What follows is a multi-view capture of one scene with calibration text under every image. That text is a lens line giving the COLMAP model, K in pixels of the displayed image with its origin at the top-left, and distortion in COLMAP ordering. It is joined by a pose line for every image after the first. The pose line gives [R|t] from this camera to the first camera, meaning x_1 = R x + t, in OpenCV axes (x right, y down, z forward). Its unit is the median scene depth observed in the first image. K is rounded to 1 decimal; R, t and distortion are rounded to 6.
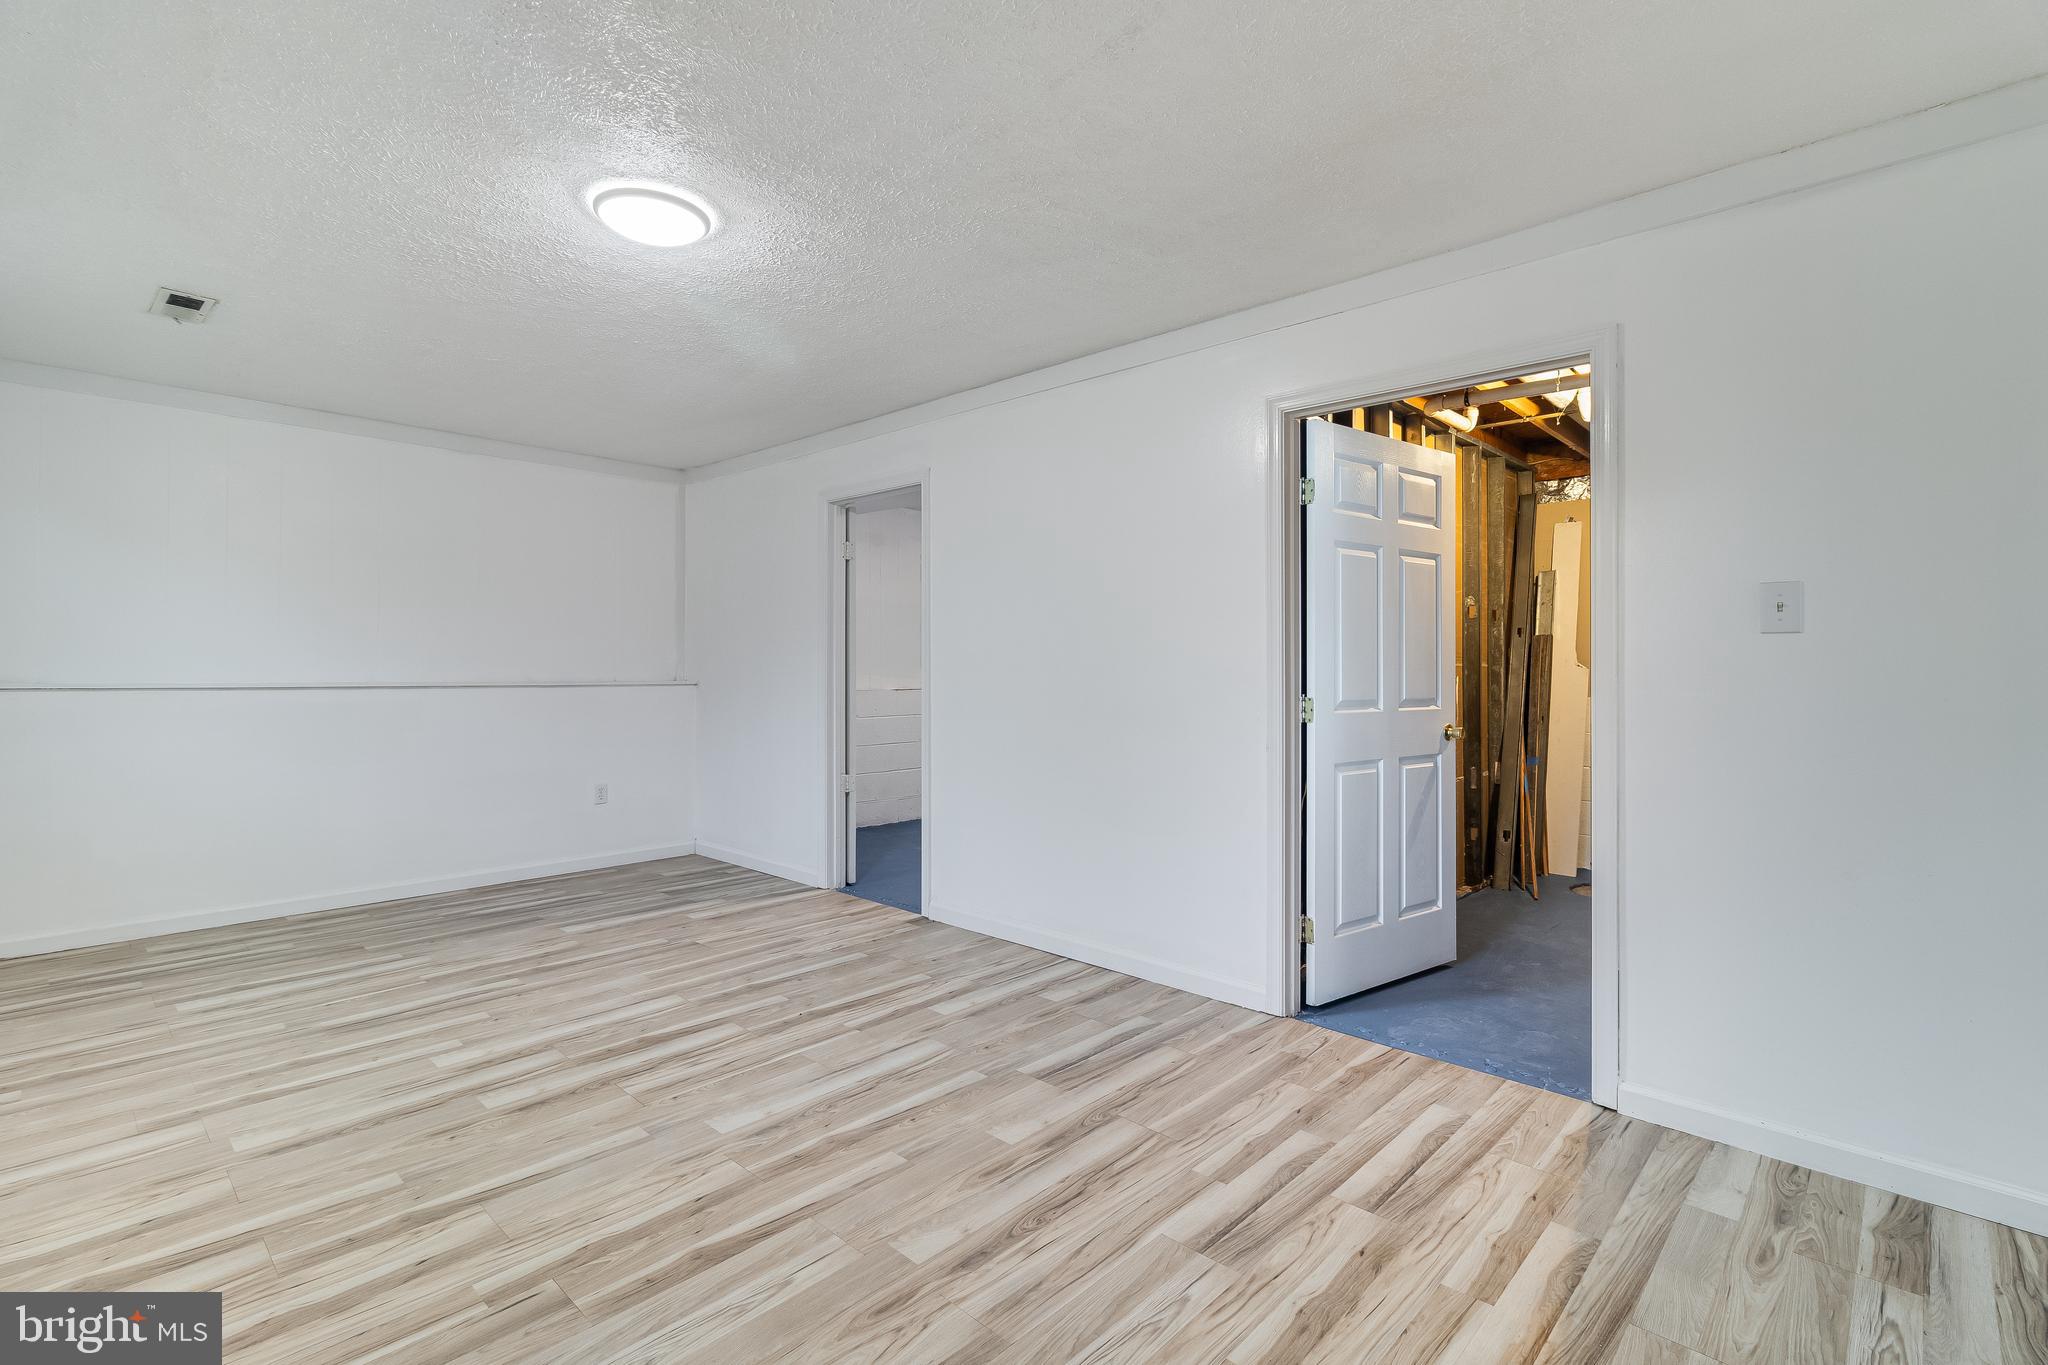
lens RADIAL K [[951.5, 0, 1025.1], [0, 951.5, 652.6], [0, 0, 1]] dist [0.005836, 0.000818]
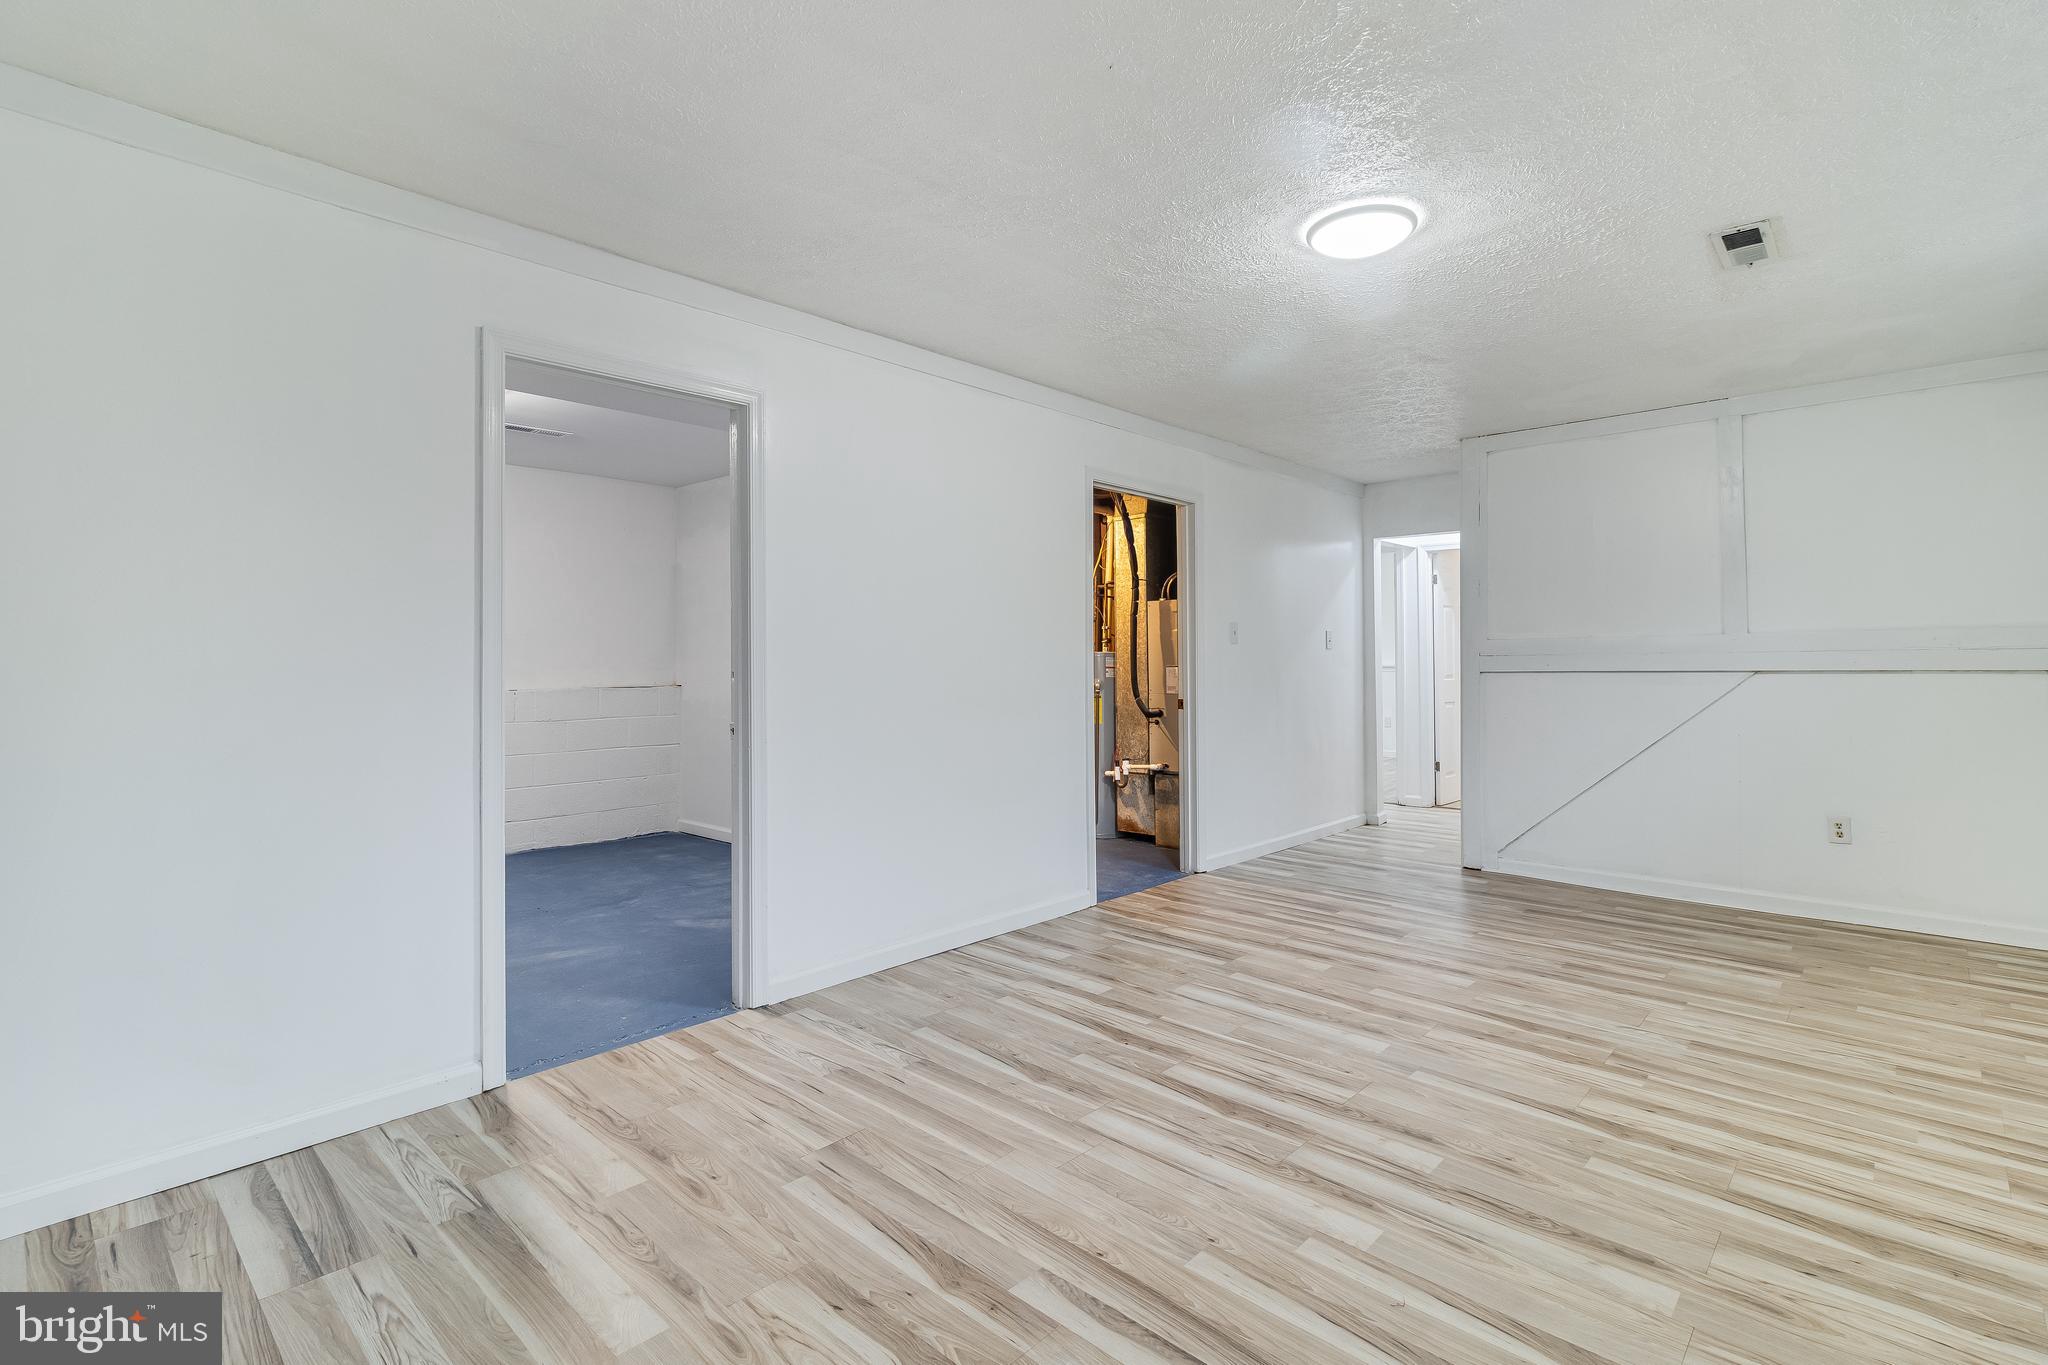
lens RADIAL K [[951.5, 0, 1025.1], [0, 951.5, 652.6], [0, 0, 1]] dist [0.005836, 0.000818]
pose [[-0.009894, 0.004464, 0.999941, -1.344302], [-0.013001, 0.999905, -0.004593, 0.012586], [-0.999867, -0.013046, -0.009835, 1.300894]]
